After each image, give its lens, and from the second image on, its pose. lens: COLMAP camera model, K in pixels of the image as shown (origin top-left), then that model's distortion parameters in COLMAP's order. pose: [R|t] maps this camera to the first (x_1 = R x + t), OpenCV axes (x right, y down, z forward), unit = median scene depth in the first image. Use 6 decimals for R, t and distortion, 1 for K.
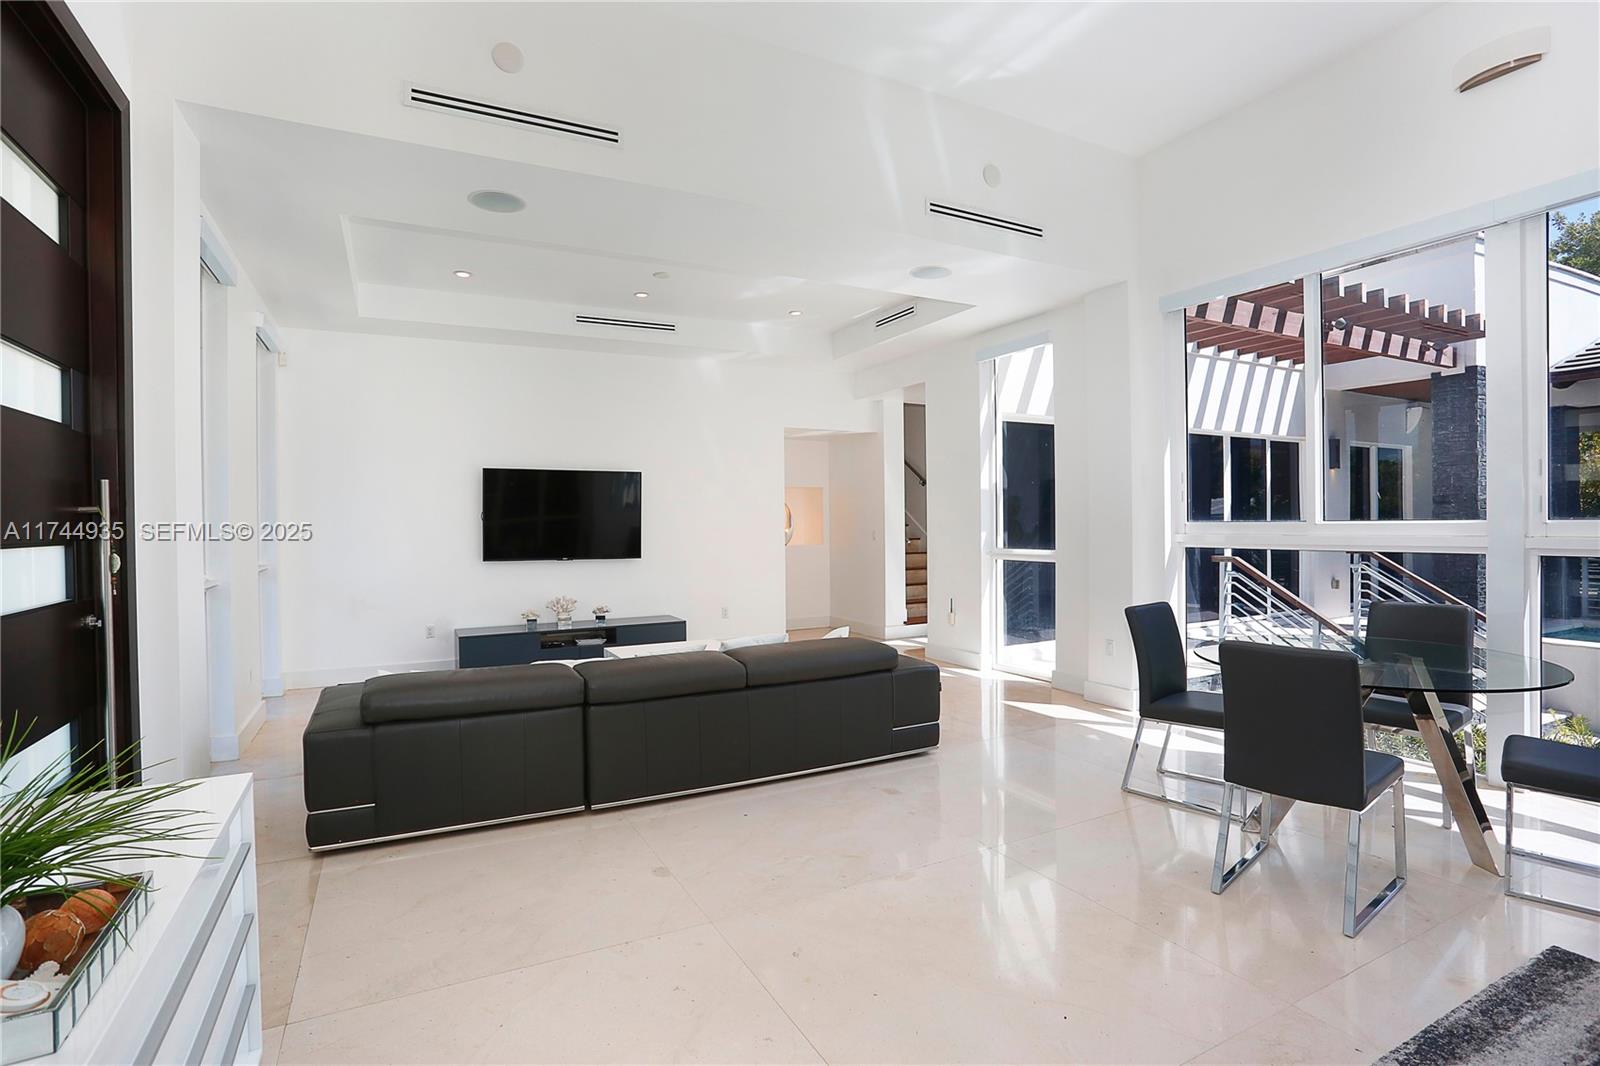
lens RADIAL K [[771.5, 0, 800.0], [0, 771.5, 533.0], [0, 0, 1]] dist [-0.063877, 0.000153]
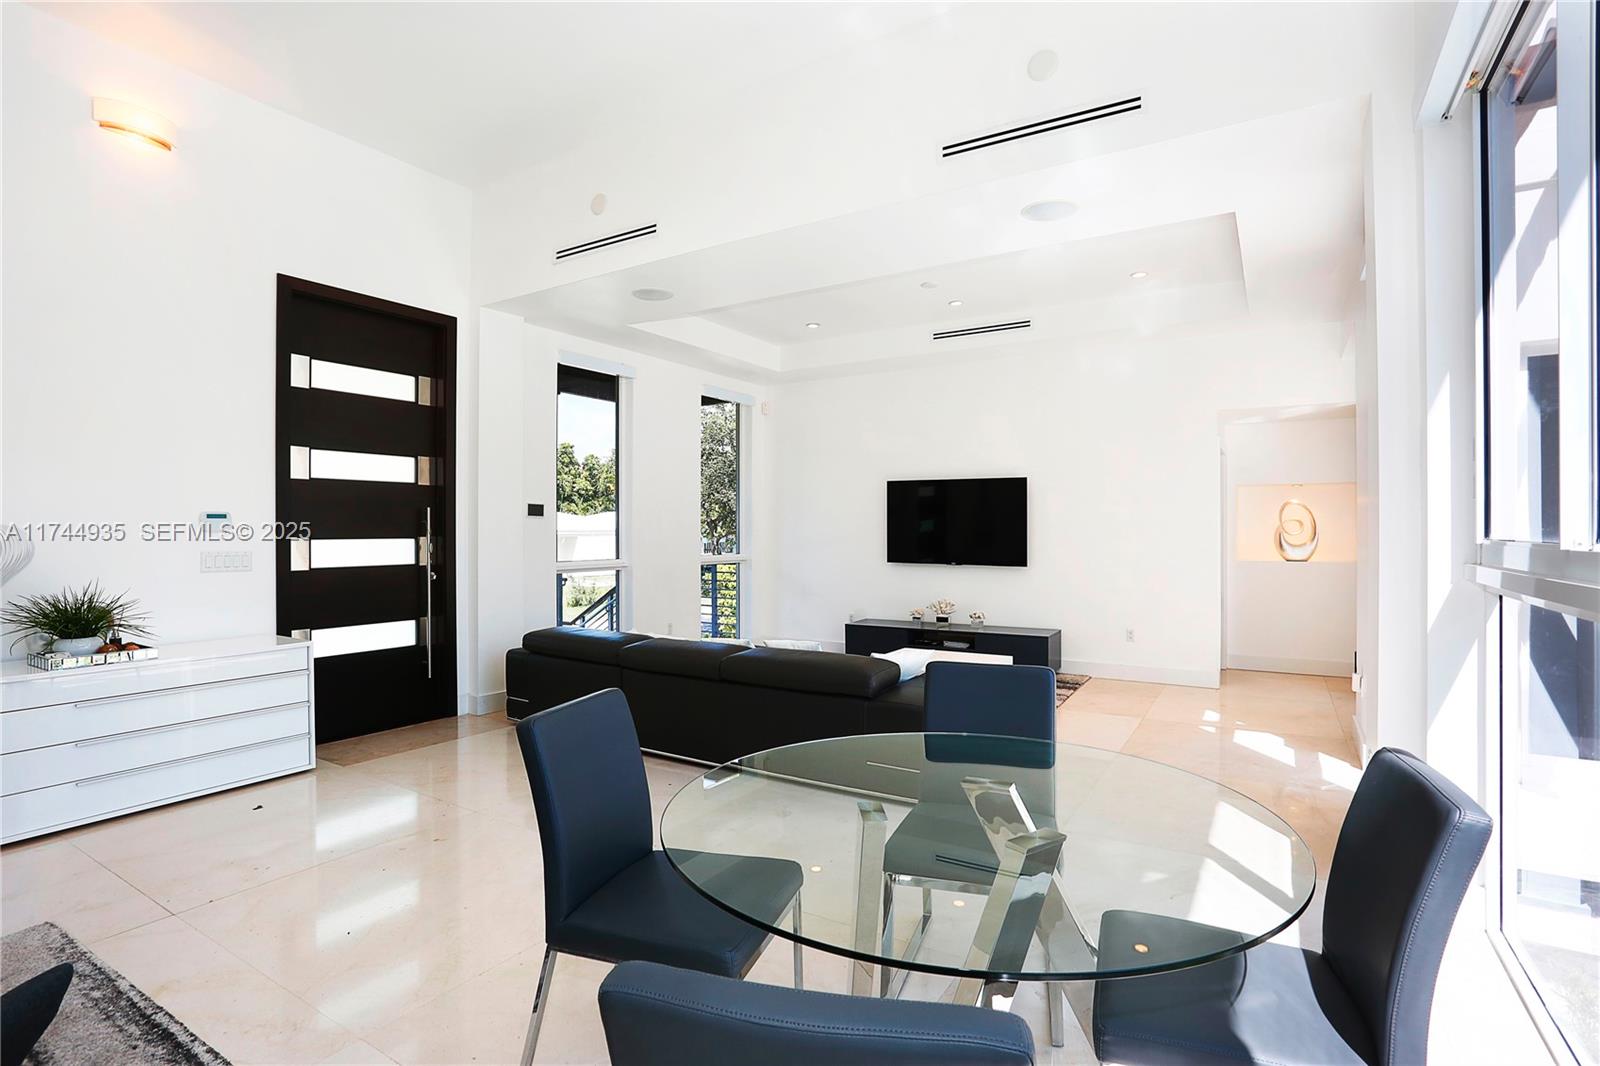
lens RADIAL K [[771.5, 0, 800.0], [0, 771.5, 533.0], [0, 0, 1]] dist [-0.063877, 0.000153]
pose [[0.516230, 0.010549, -0.856385, 0.526050], [-0.015342, 0.999878, 0.003068, -0.009113], [0.856313, 0.011555, 0.516329, 0.293448]]
